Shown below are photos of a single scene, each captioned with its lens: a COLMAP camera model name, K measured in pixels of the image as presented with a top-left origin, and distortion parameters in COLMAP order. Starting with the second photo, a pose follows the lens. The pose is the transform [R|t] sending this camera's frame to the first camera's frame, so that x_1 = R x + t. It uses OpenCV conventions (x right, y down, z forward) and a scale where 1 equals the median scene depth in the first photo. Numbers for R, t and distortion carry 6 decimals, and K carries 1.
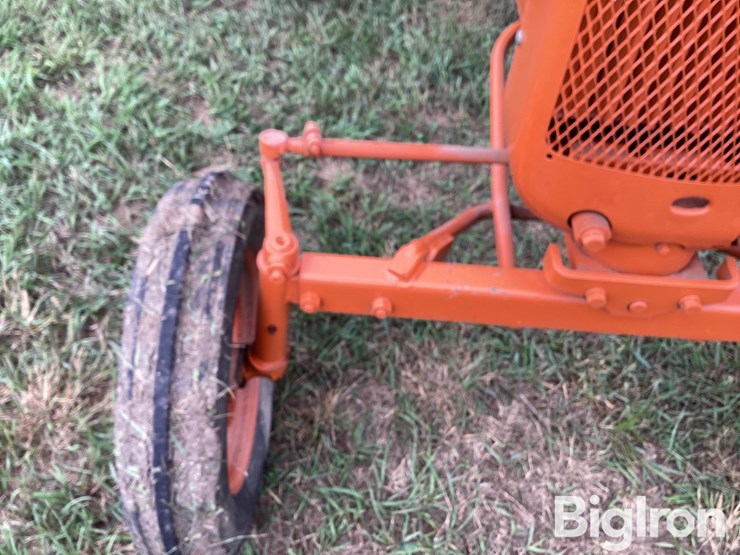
lens RADIAL K [[677.4, 0, 370.0], [0, 677.4, 277.5], [0, 0, 1]] dist [0.065209, -0.130405]
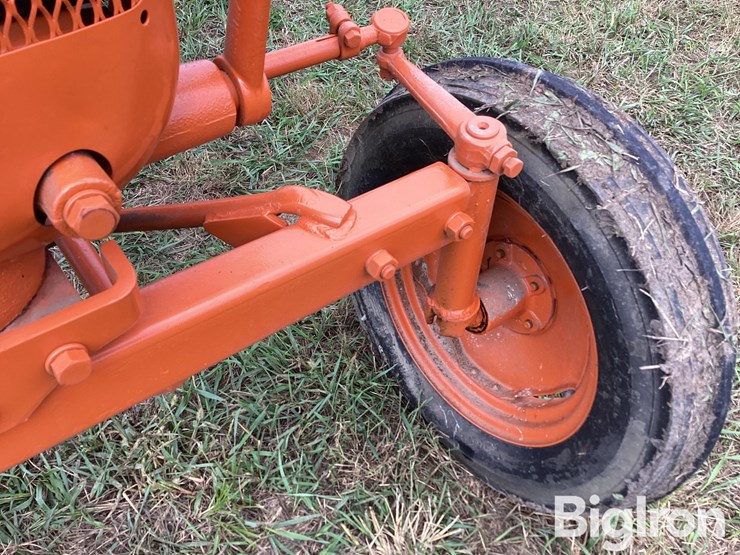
lens RADIAL K [[661.1, 0, 372.1], [0, 661.1, 278.6], [0, 0, 1]] dist [0.101713, -0.184503]
pose [[0.766381, -0.464420, 0.443817, 0.224160], [0.475450, 0.874677, 0.094278, 0.022318], [-0.431981, 0.138760, 0.891144, 0.230351]]
